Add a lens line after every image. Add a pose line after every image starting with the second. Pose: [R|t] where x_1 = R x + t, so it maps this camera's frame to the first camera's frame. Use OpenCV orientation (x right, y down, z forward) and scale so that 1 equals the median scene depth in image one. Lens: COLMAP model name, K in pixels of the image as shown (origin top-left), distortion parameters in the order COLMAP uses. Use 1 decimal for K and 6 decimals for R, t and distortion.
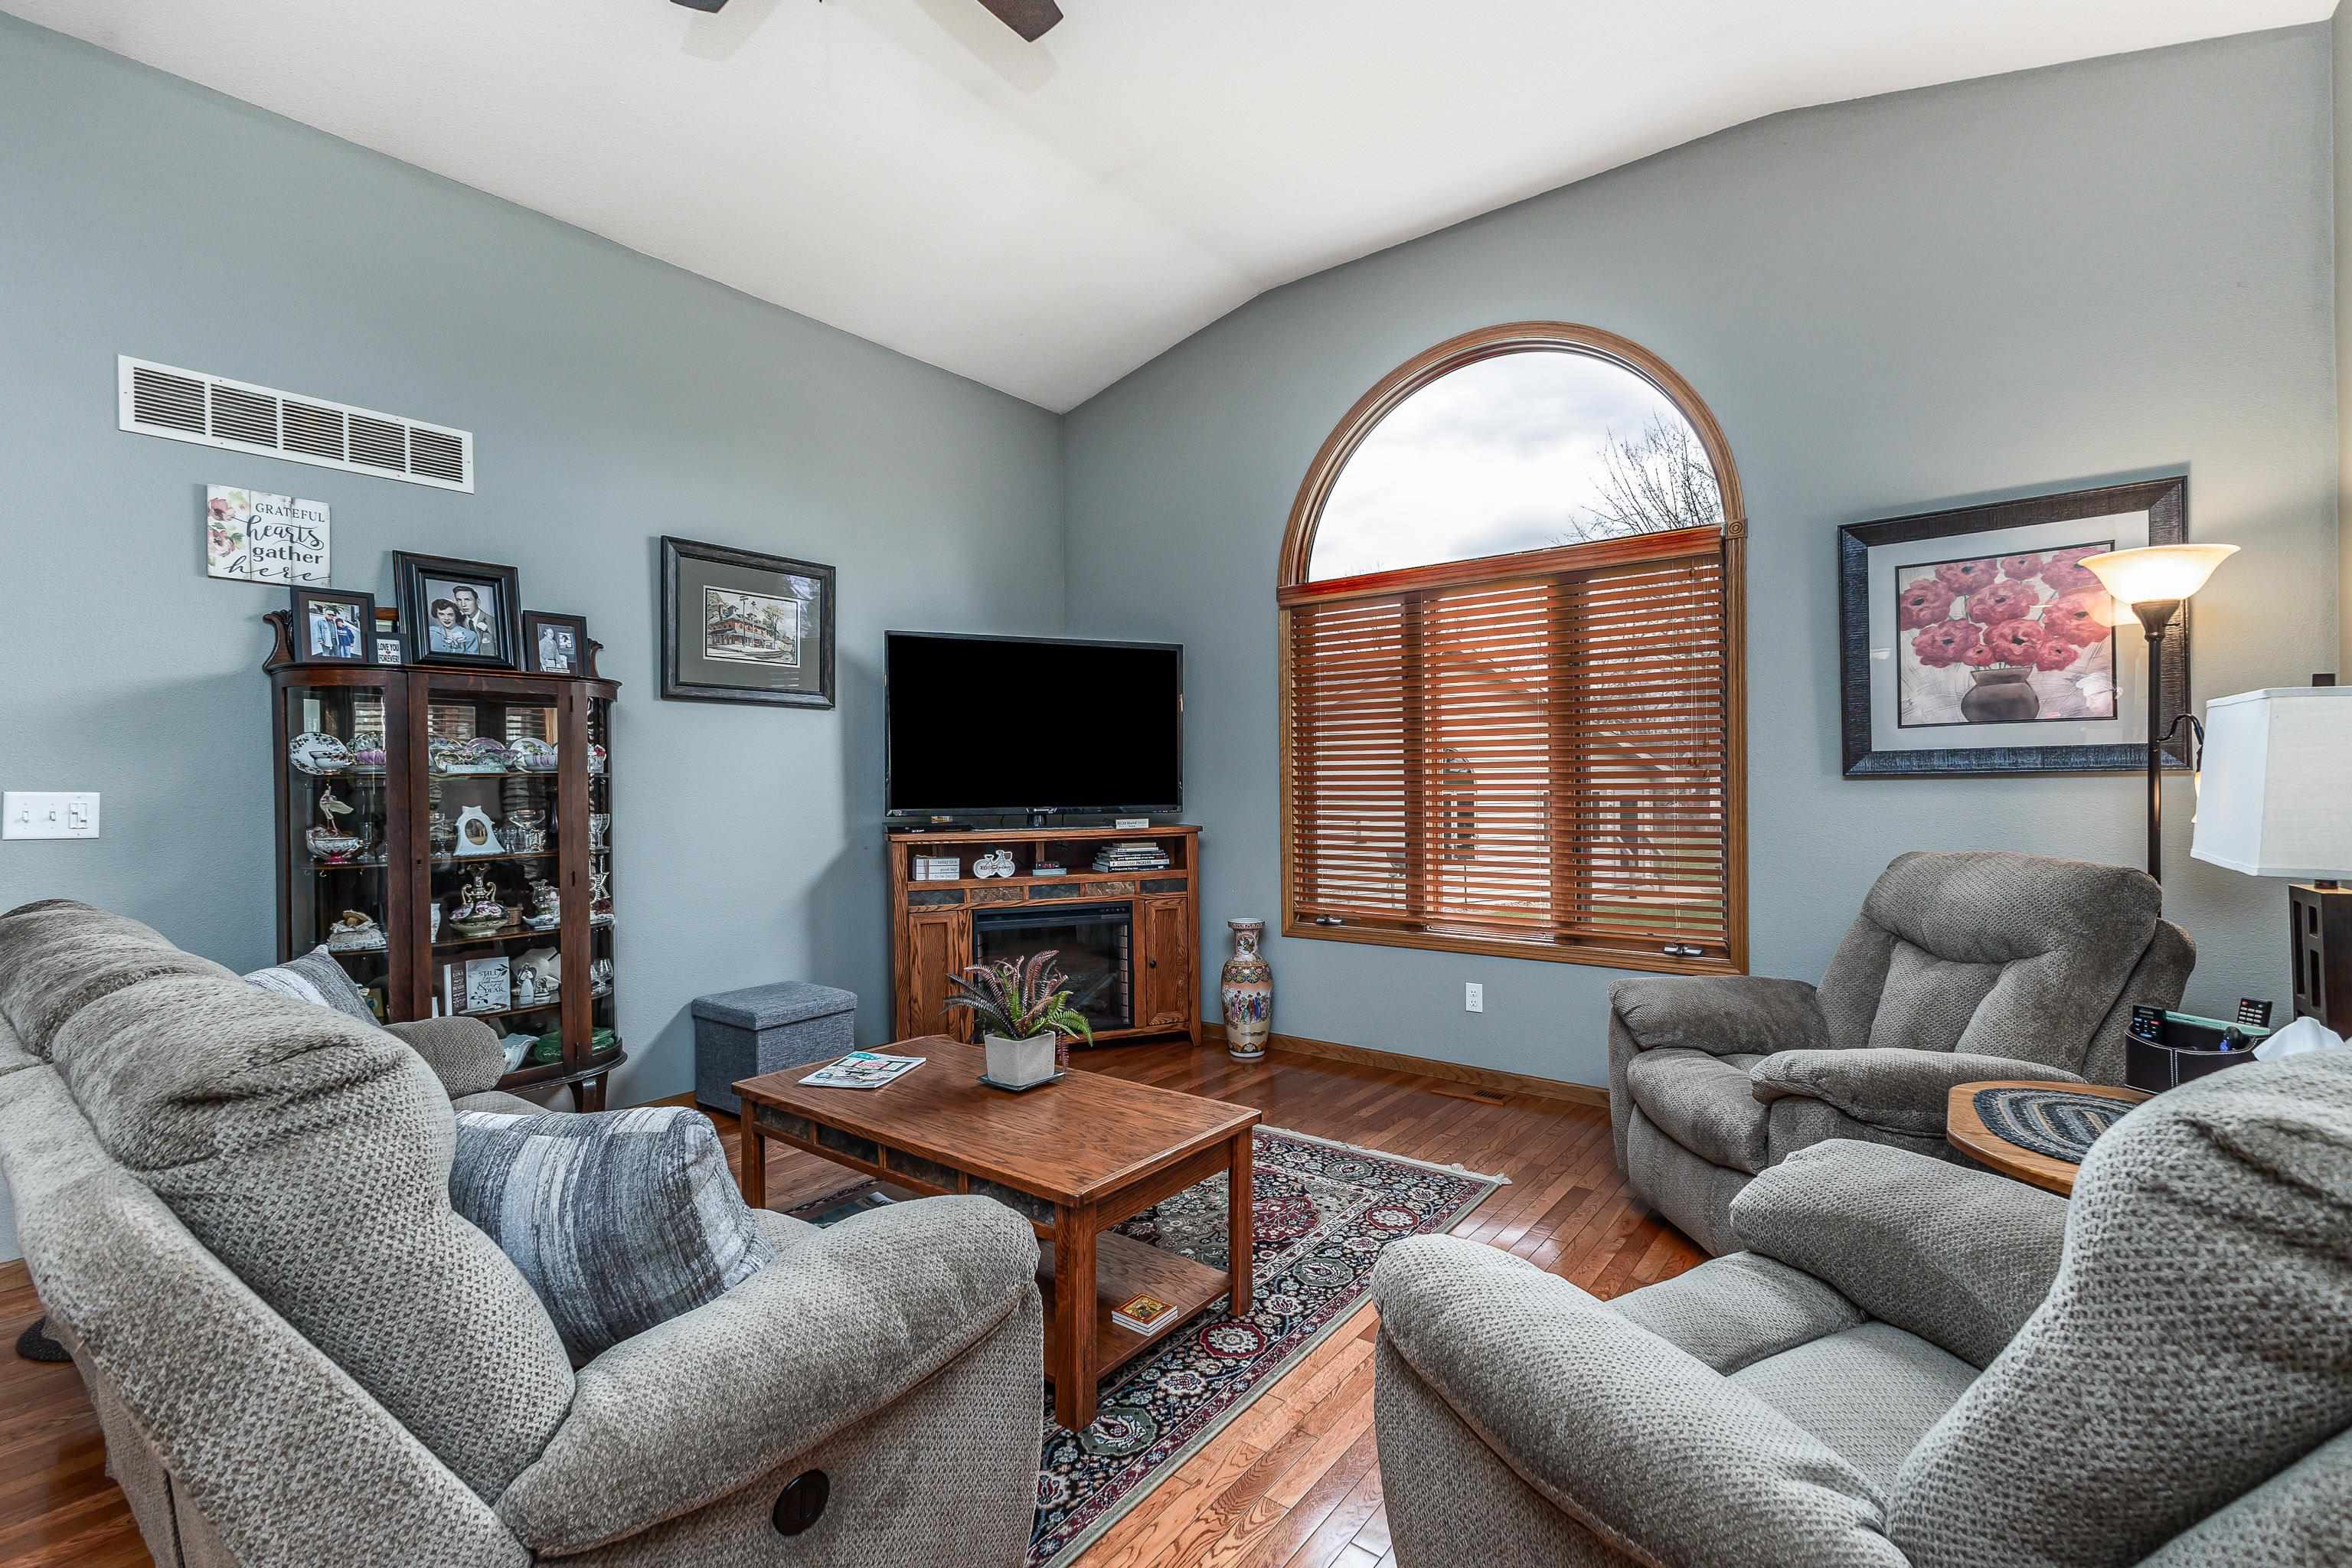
lens RADIAL K [[1029.0, 0, 1188.5], [0, 1029.0, 781.4], [0, 0, 1]] dist [-0.008055, -0.000047]
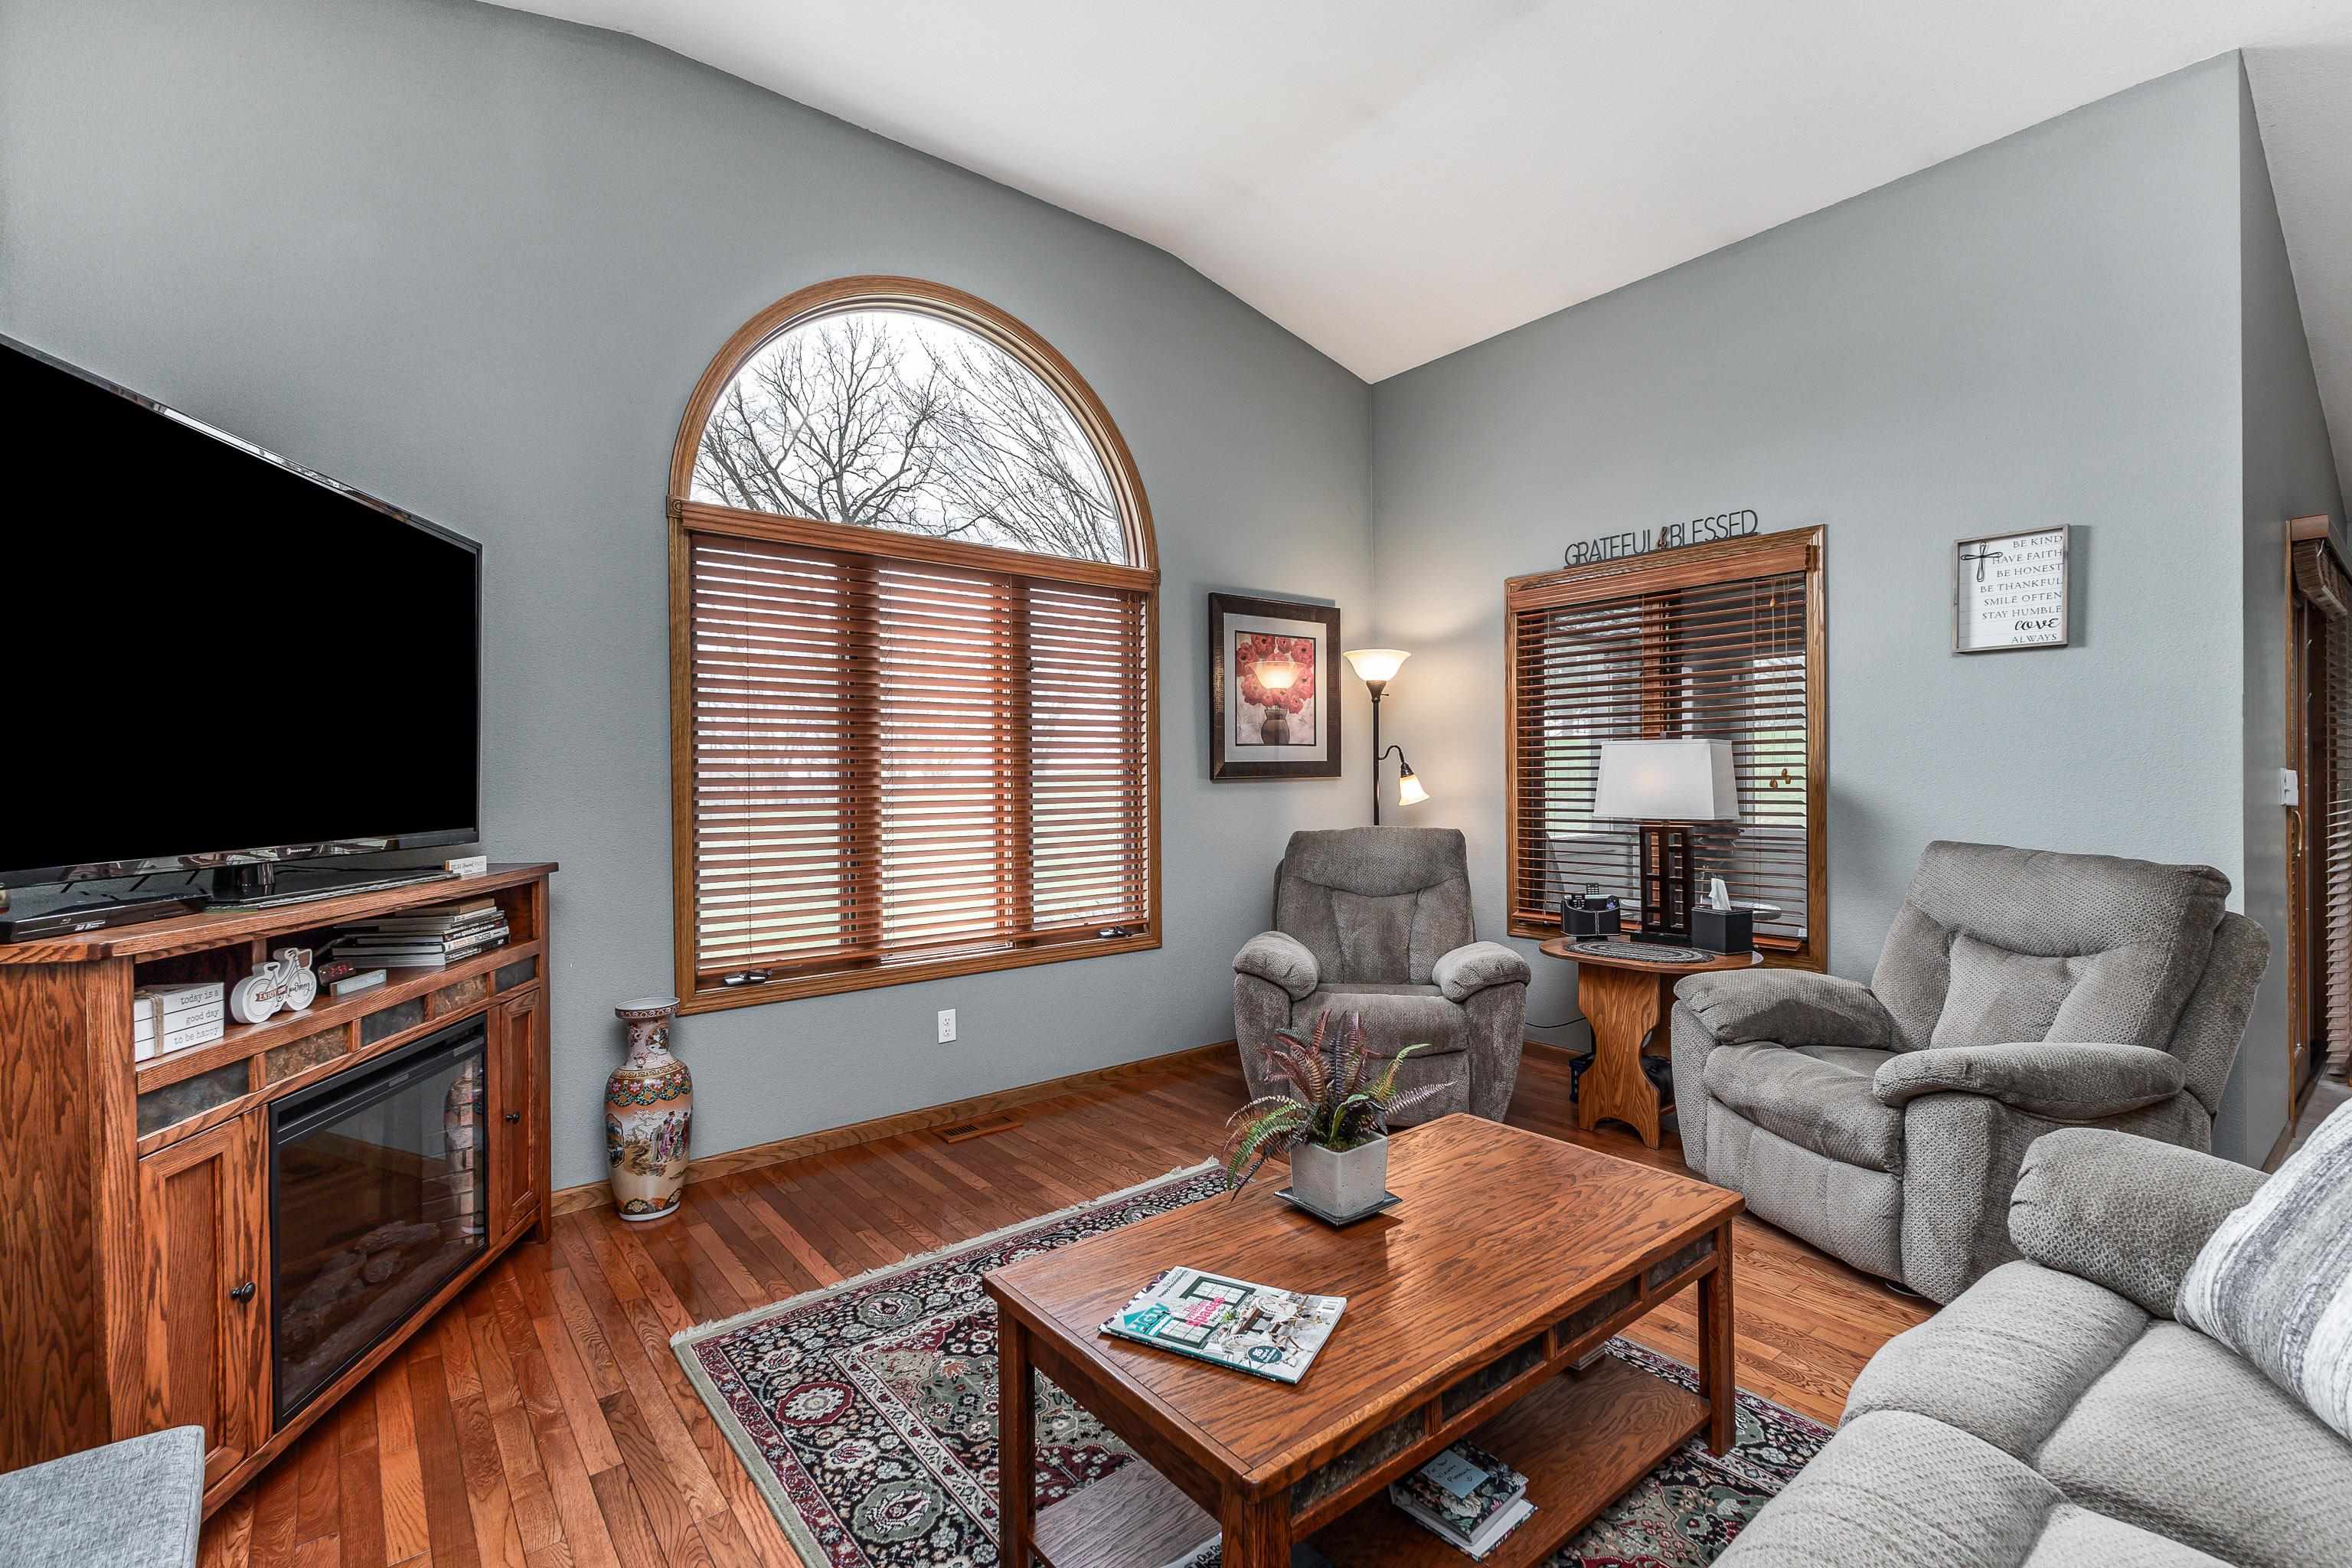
lens RADIAL K [[1029.0, 0, 1183.2], [0, 1029.0, 781.8], [0, 0, 1]] dist [-0.008055, -0.000047]
pose [[0.238831, 0.003913, 0.971053, -0.571472], [0.008830, 0.999942, -0.006201, 0.004146], [-0.971021, 0.010055, 0.238782, 0.609747]]
